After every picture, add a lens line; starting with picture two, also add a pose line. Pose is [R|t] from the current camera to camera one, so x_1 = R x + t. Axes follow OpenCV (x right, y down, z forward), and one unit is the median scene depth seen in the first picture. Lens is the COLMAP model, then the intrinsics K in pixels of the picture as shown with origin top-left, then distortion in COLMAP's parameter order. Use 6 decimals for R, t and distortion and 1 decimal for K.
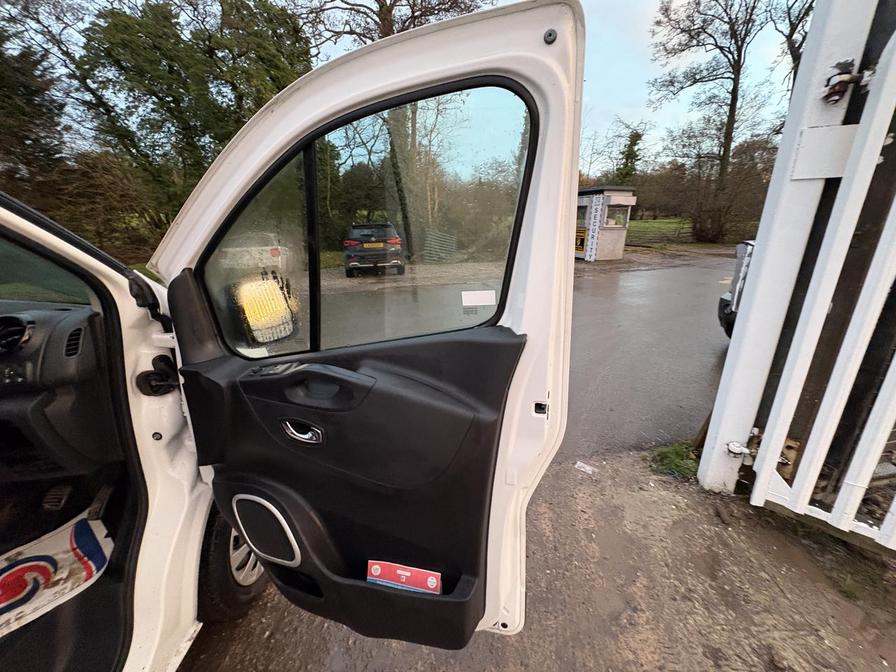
lens RADIAL K [[355.4, 0, 449.3], [0, 355.4, 336.6], [0, 0, 1]] dist [-0.000675, -0.000322]
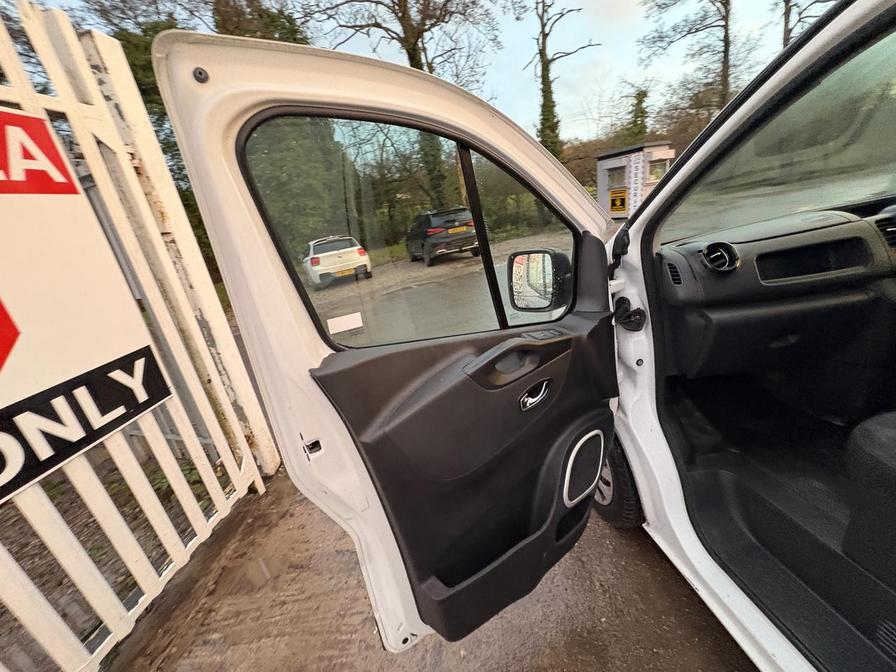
lens RADIAL K [[355.4, 0, 449.0], [0, 355.4, 335.8], [0, 0, 1]] dist [-0.000675, -0.000322]
pose [[0.984927, -0.166448, 0.047050, -0.239332], [0.165353, 0.985884, 0.026302, 0.007979], [-0.050764, -0.018126, 0.998546, -0.014560]]
